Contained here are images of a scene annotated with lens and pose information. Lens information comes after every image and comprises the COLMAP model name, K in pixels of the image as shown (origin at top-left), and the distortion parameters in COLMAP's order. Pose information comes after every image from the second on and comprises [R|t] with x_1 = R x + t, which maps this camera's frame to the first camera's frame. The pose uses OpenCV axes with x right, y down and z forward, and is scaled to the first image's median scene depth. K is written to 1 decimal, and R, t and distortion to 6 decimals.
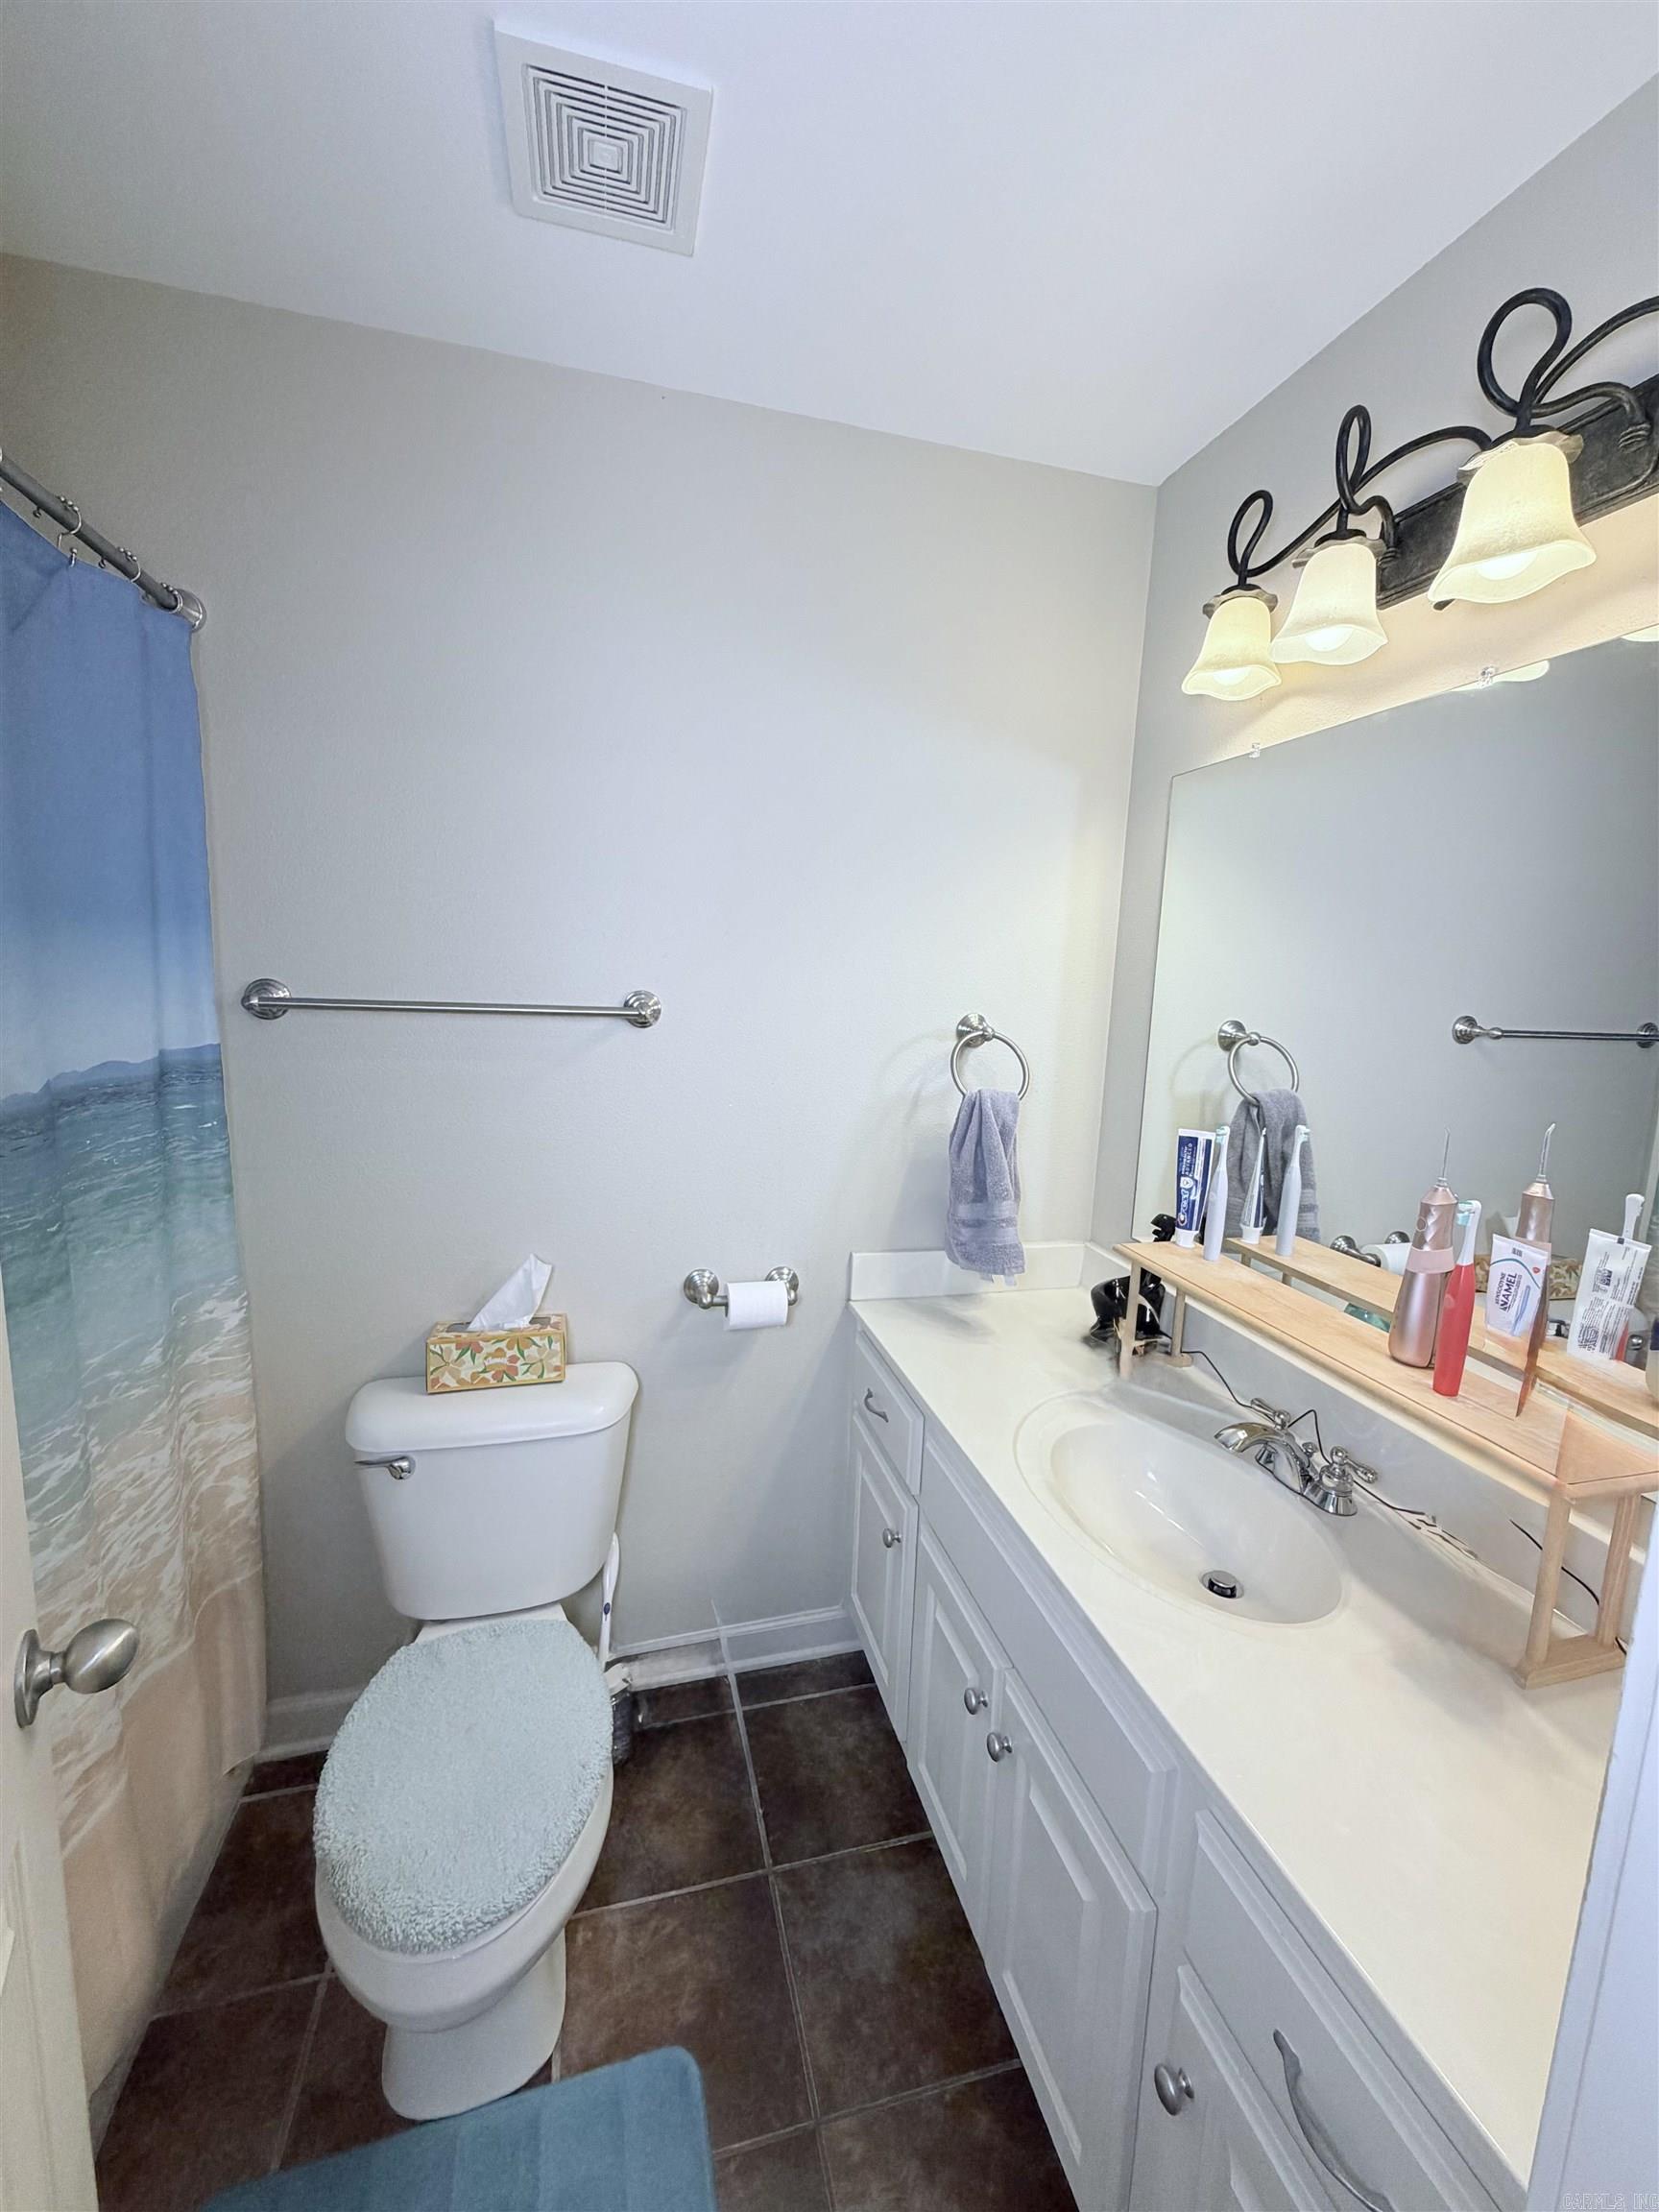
lens RADIAL K [[863.9, 0, 818.6], [0, 863.9, 1100.5], [0, 0, 1]] dist [0.000176, -0.000674]
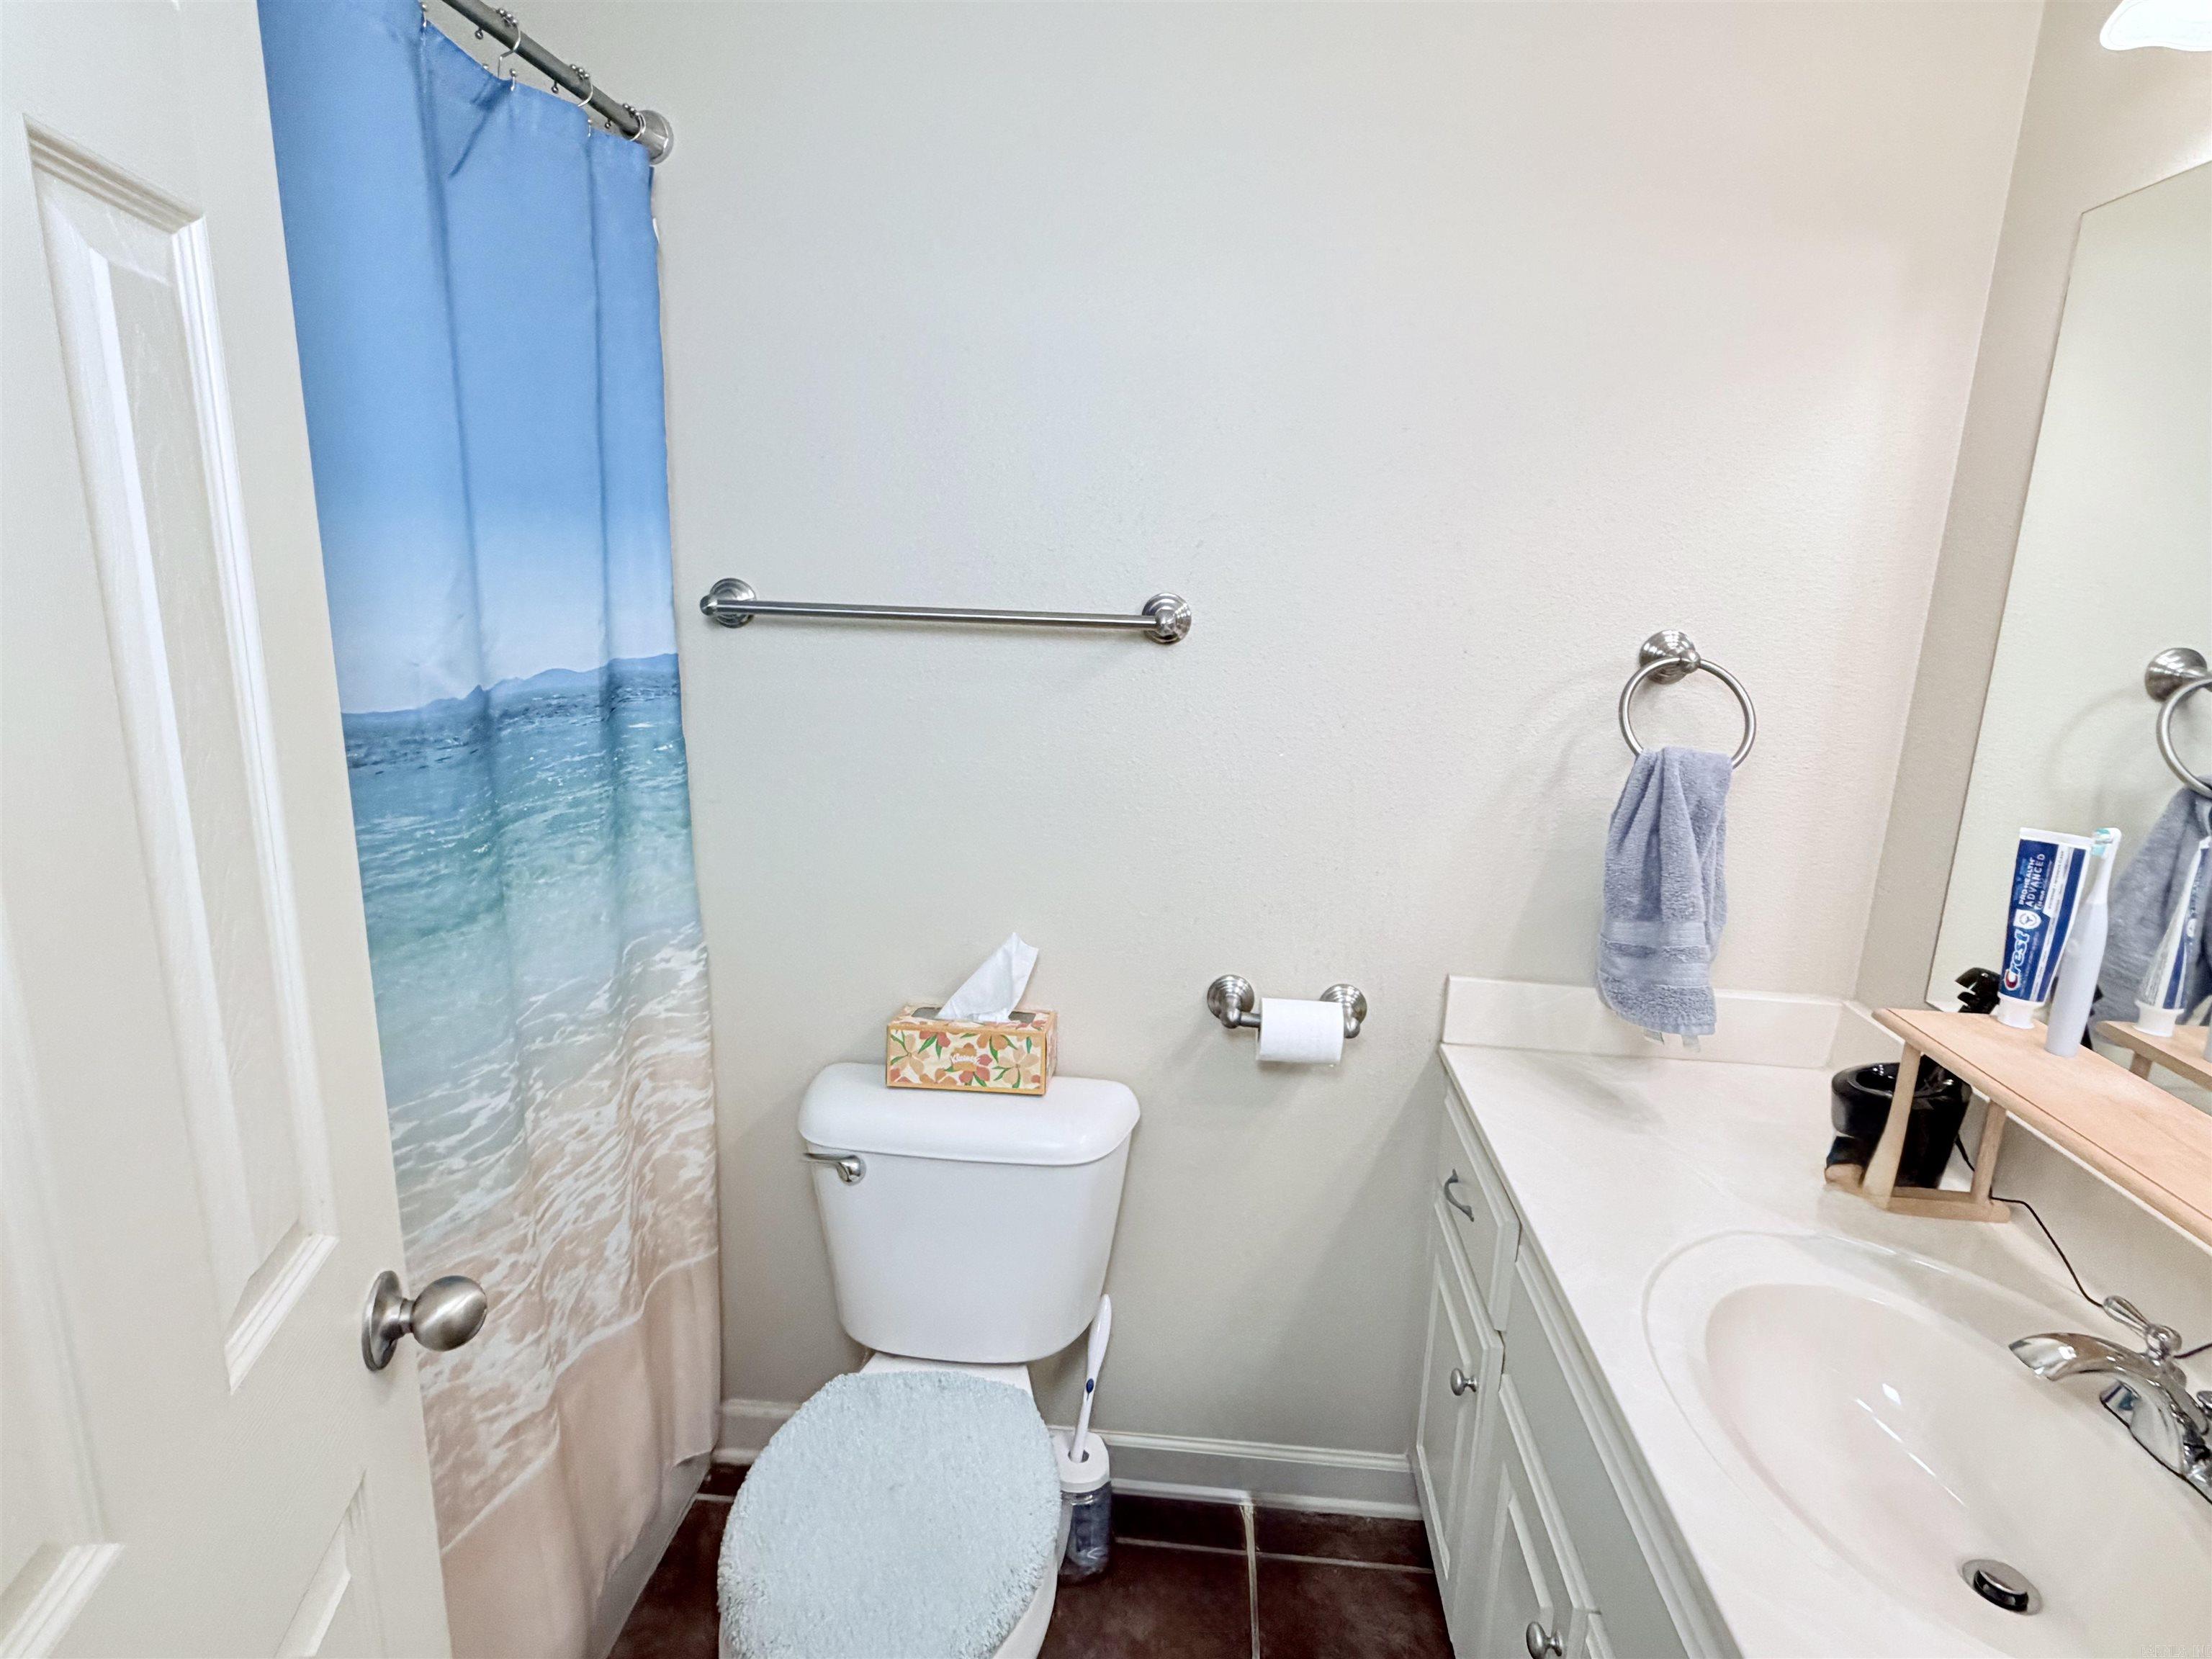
lens RADIAL K [[1138.1, 0, 1105.8], [0, 1138.1, 831.7], [0, 0, 1]] dist [-0.004761, 0.002370]
pose [[0.940046, 0.067786, -0.334242, 0.090626], [-0.045356, 0.996191, 0.074472, 0.006337], [0.338017, -0.054848, 0.939540, 0.062835]]
